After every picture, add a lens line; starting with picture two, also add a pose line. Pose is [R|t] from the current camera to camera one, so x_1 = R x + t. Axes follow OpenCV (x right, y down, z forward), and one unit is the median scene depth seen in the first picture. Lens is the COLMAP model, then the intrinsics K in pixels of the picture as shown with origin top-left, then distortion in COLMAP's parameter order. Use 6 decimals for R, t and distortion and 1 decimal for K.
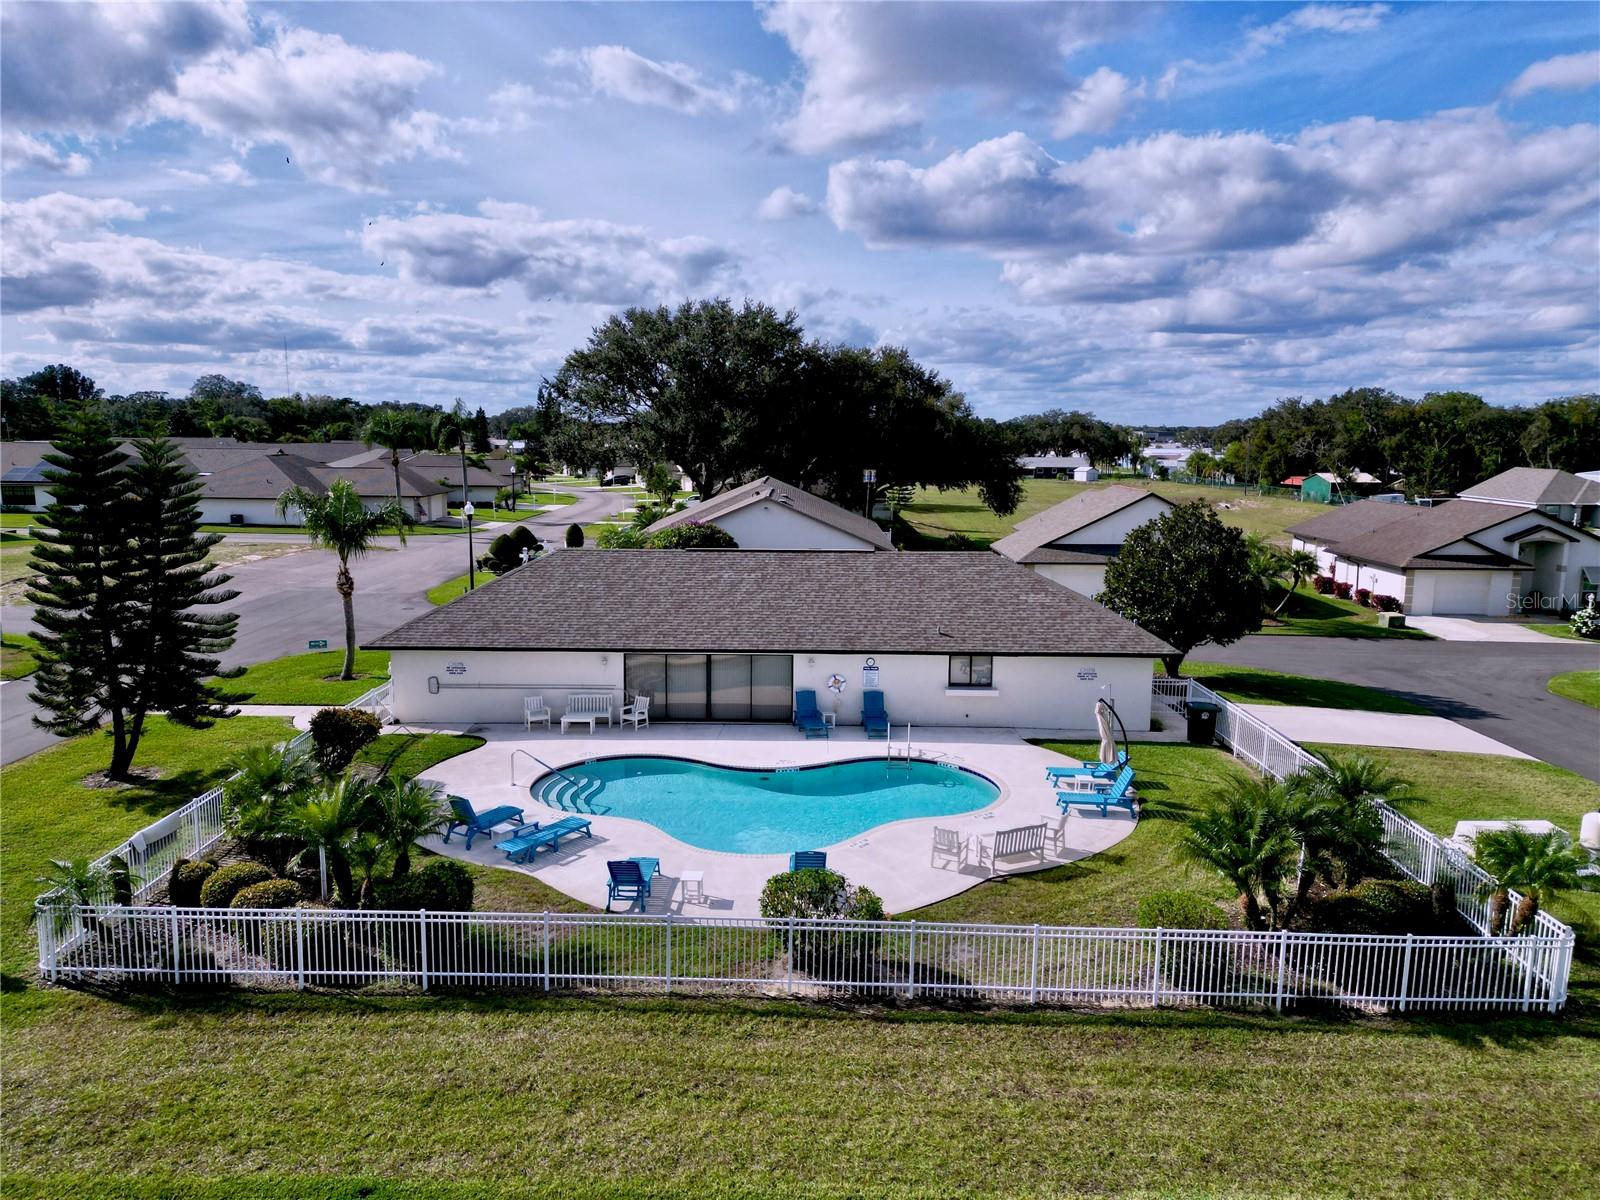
lens RADIAL K [[1130.5, 0, 790.5], [0, 1130.5, 633.3], [0, 0, 1]] dist [0.042611, -0.024738]
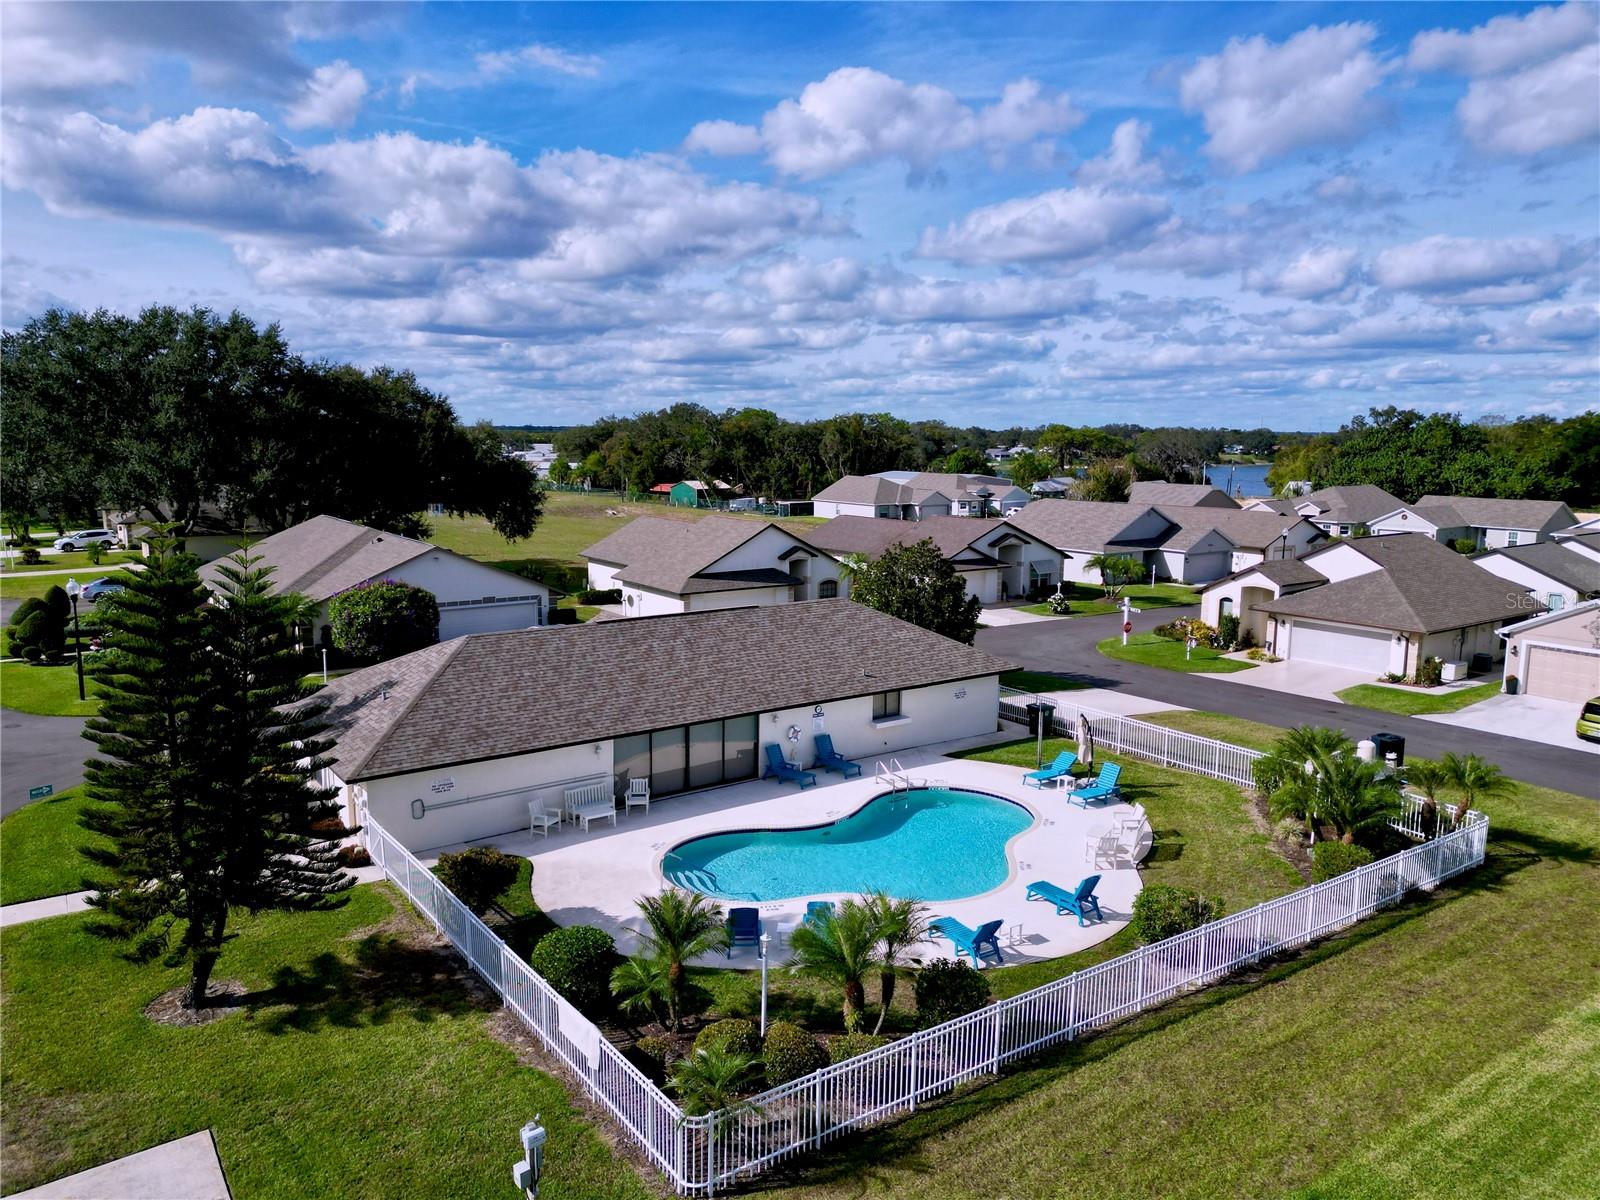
lens RADIAL K [[1137.3, 0, 797.1], [0, 1137.3, 591.7], [0, 0, 1]] dist [0.110006, -0.157501]
pose [[0.807724, -0.086033, 0.583250, -0.027795], [0.105976, 0.994369, -0.000087, -0.004326], [-0.579958, 0.061881, 0.812293, 0.004608]]
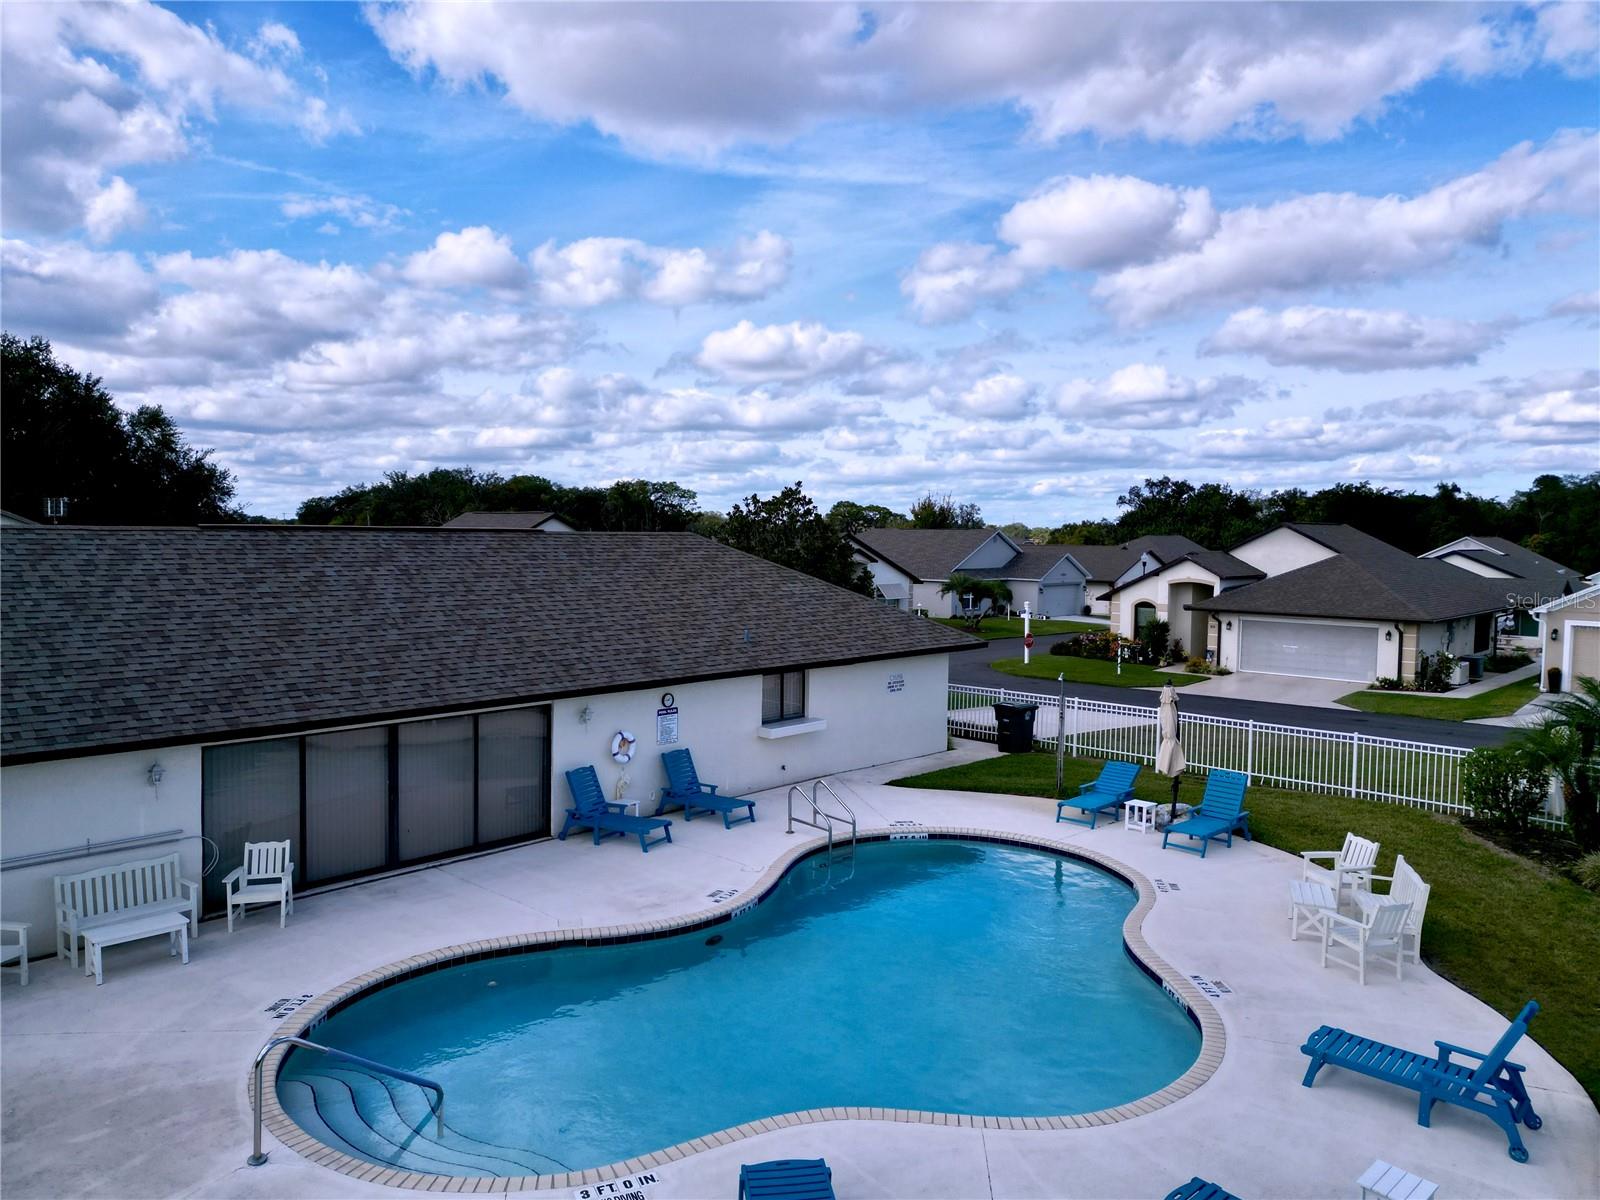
lens RADIAL K [[1127.3, 0, 798.7], [0, 1127.3, 603.1], [0, 0, 1]] dist [0.091883, -0.108761]
pose [[0.675332, -0.046828, 0.736026, -0.014598], [0.126093, 0.990619, -0.052669, 0.000713], [-0.726655, 0.128377, 0.674901, 0.026134]]
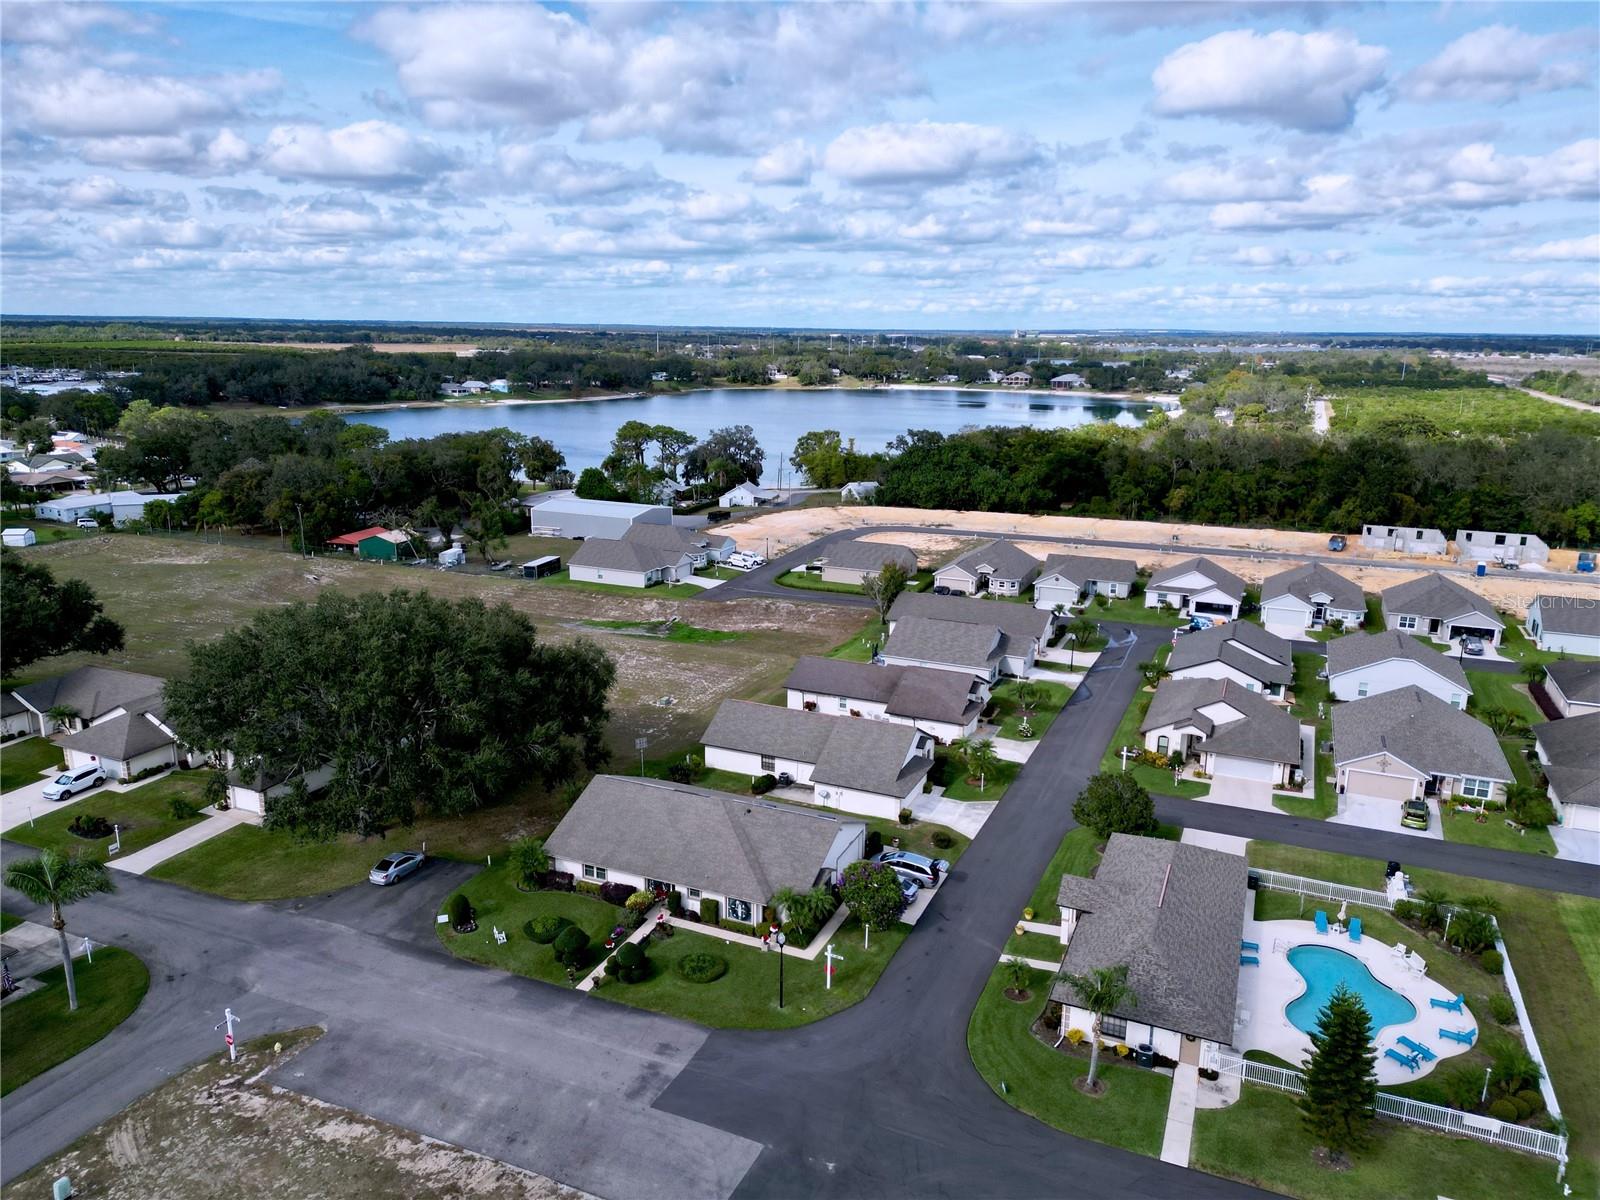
lens RADIAL K [[1127.3, 0, 798.7], [0, 1127.3, 603.1], [0, 0, 1]] dist [0.091883, -0.108761]
pose [[0.384614, -0.228104, 0.894450, -0.100130], [0.155626, 0.971140, 0.180743, -0.052754], [-0.909864, 0.069684, 0.409013, 0.038534]]
